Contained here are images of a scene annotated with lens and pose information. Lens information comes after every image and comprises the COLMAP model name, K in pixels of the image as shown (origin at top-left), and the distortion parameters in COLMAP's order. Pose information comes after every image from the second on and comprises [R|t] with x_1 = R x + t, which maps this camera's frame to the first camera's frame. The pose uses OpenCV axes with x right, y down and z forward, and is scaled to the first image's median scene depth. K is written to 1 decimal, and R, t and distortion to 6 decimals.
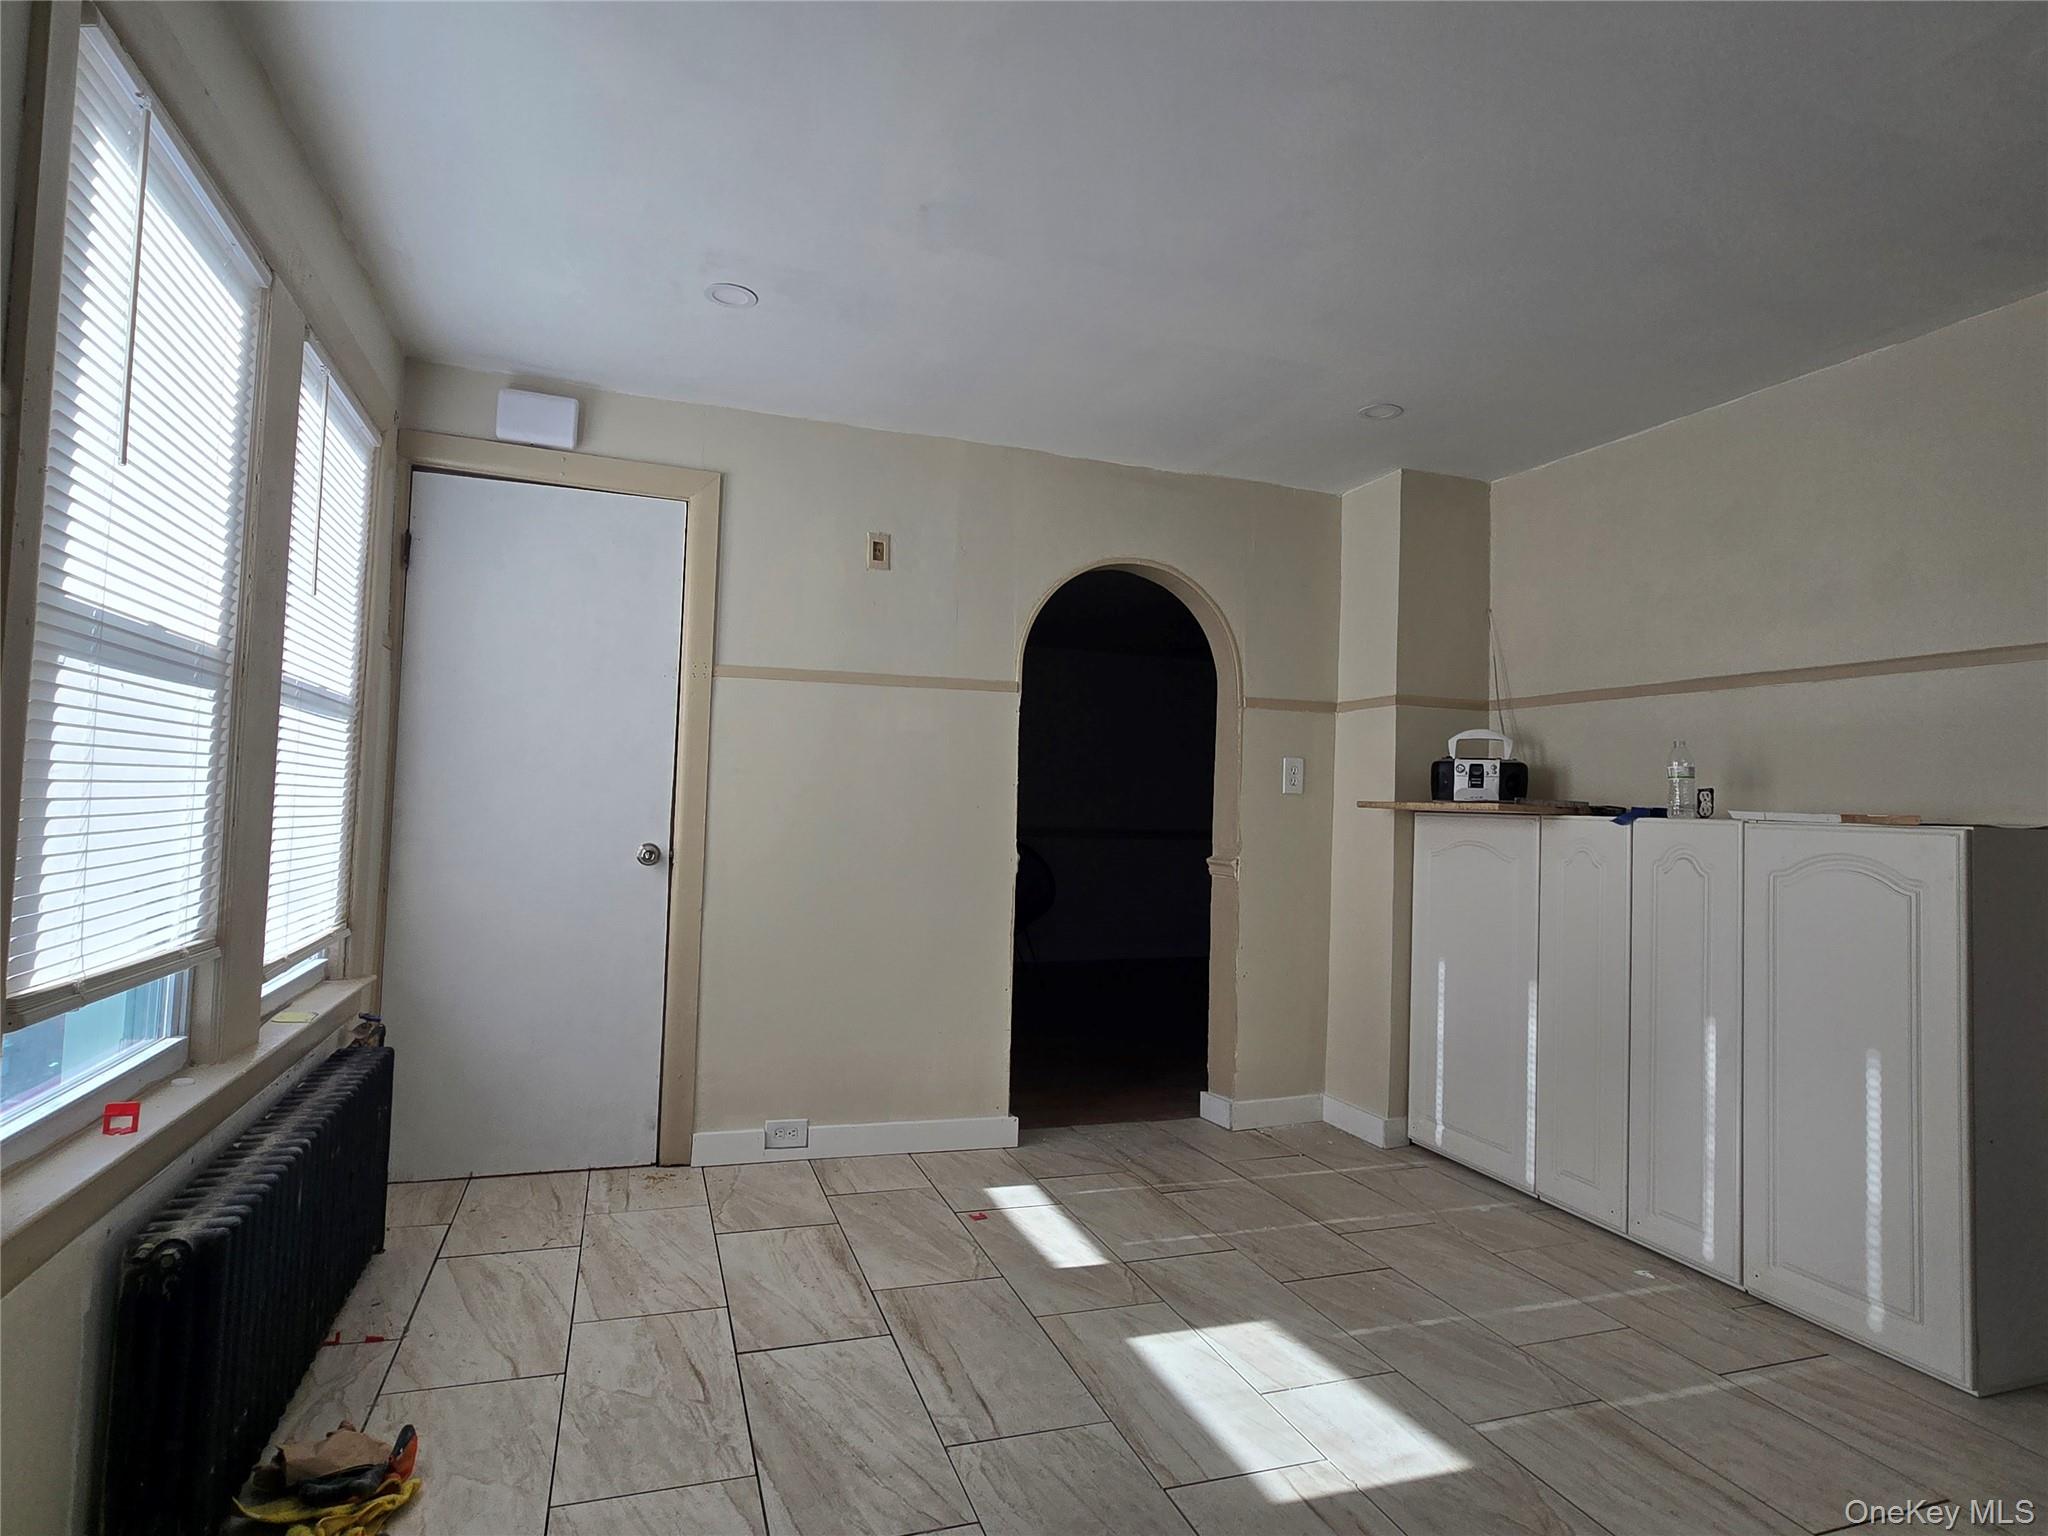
lens RADIAL K [[1102.0, 0, 1015.6], [0, 1102.0, 741.9], [0, 0, 1]] dist [0.001327, 0.000548]
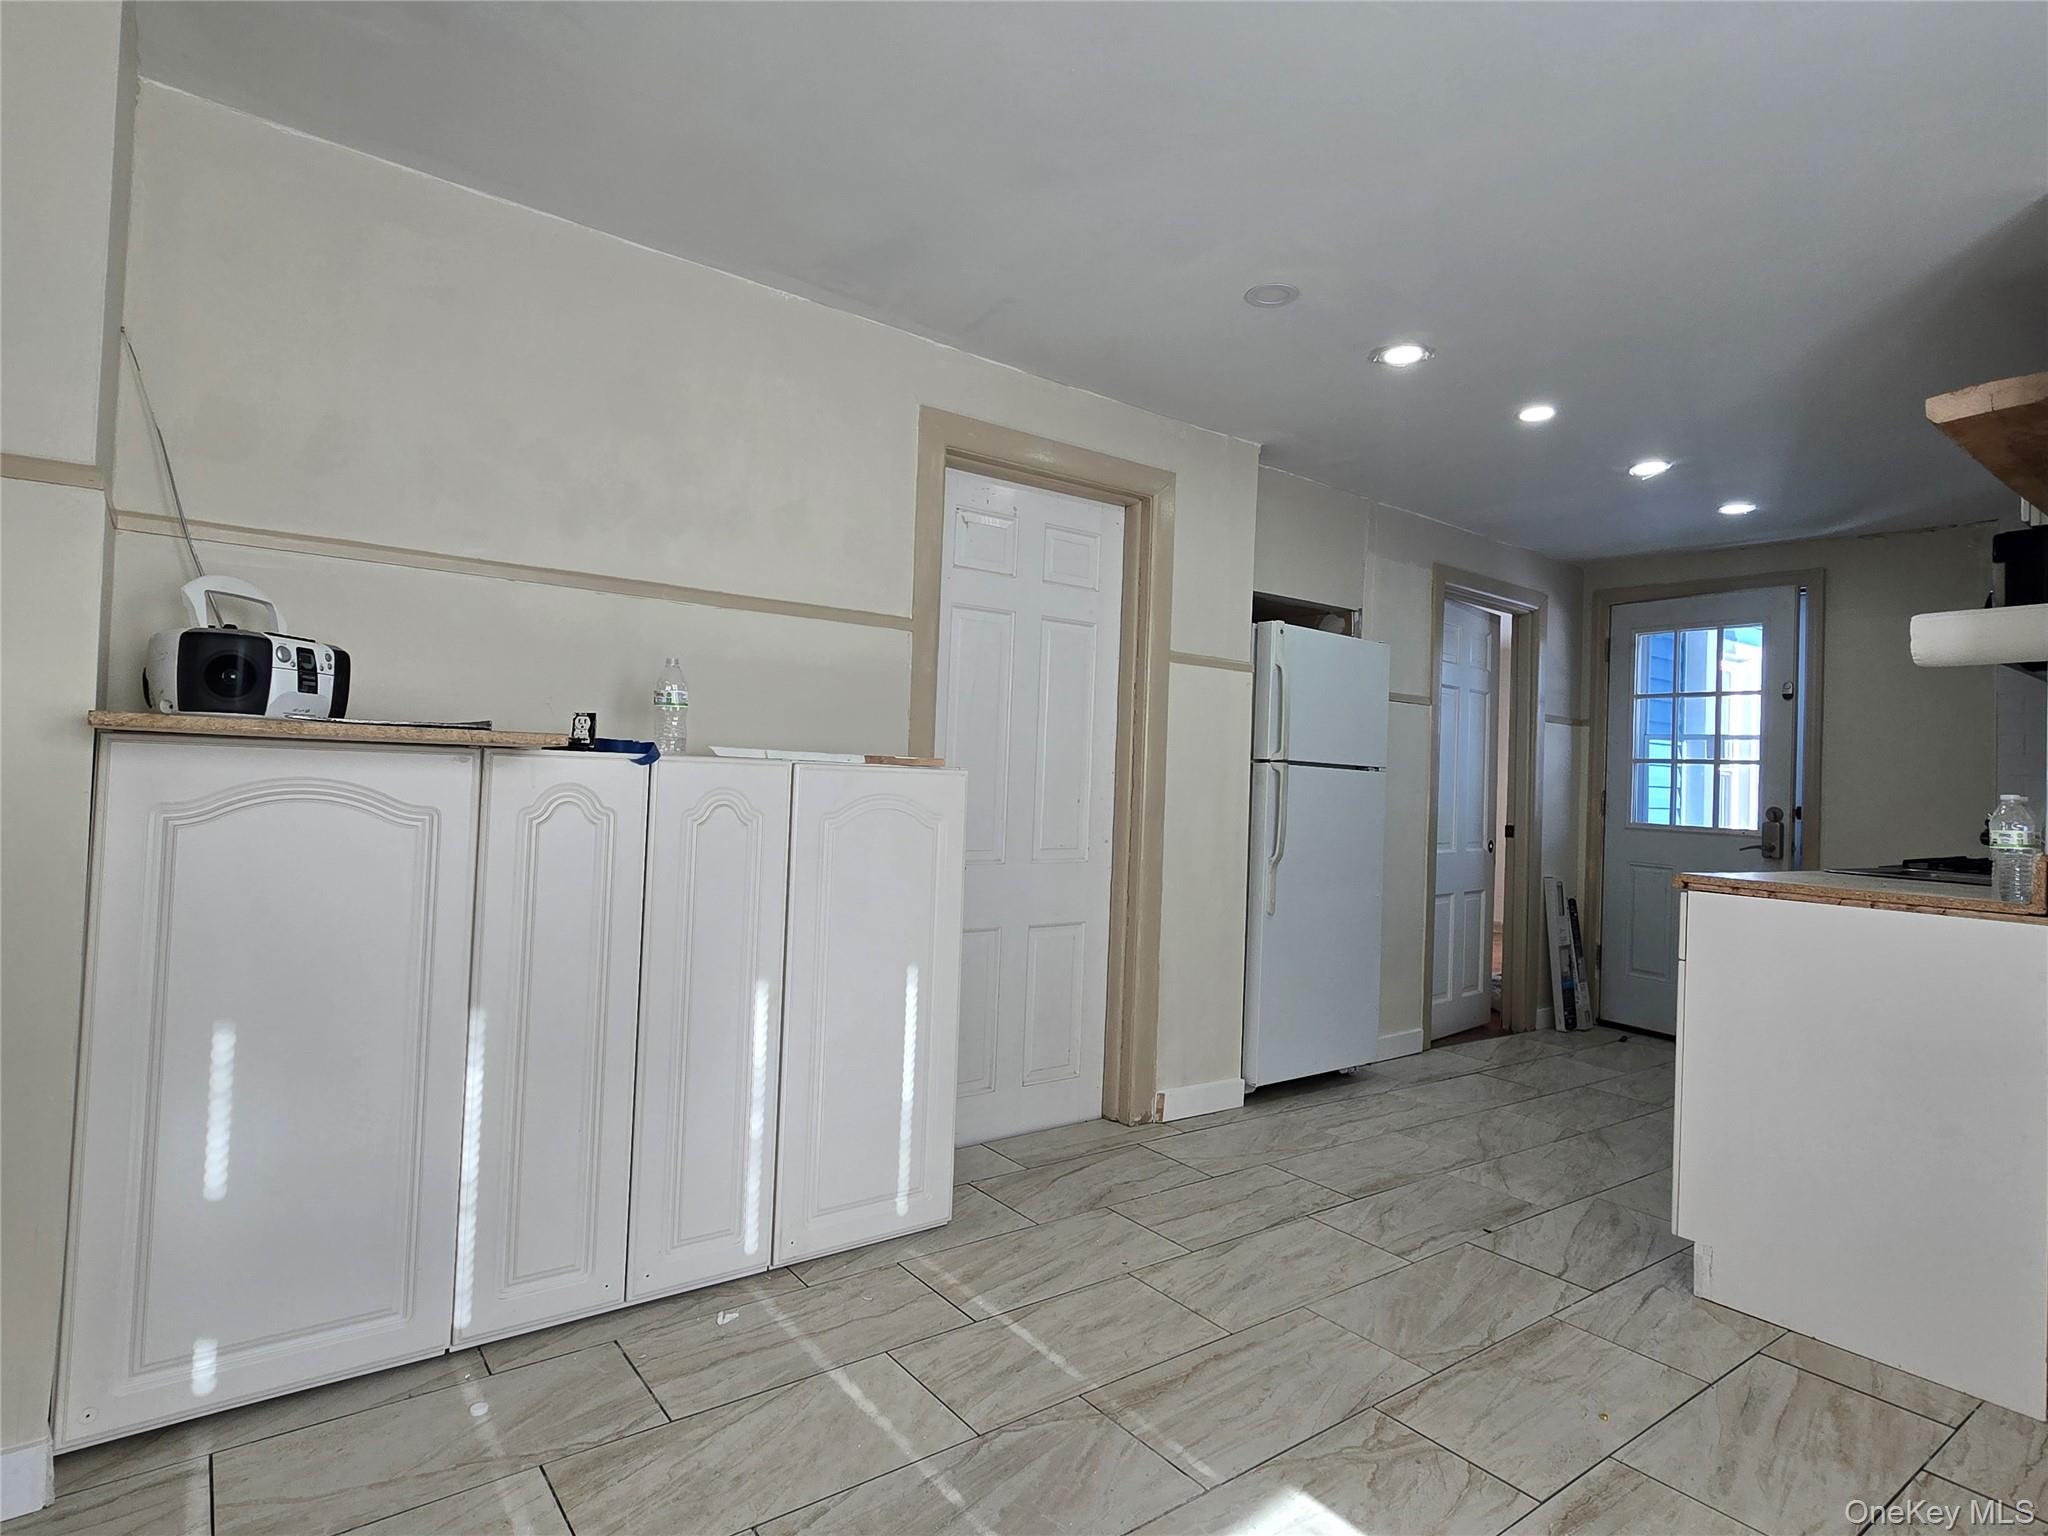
lens RADIAL K [[1102.0, 0, 1015.6], [0, 1102.0, 741.9], [0, 0, 1]] dist [0.001327, 0.000548]
pose [[-0.303697, -0.016818, 0.952620, -0.238496], [-0.102331, 0.994636, -0.015063, 0.045285], [-0.947258, -0.102057, -0.303789, 0.987681]]
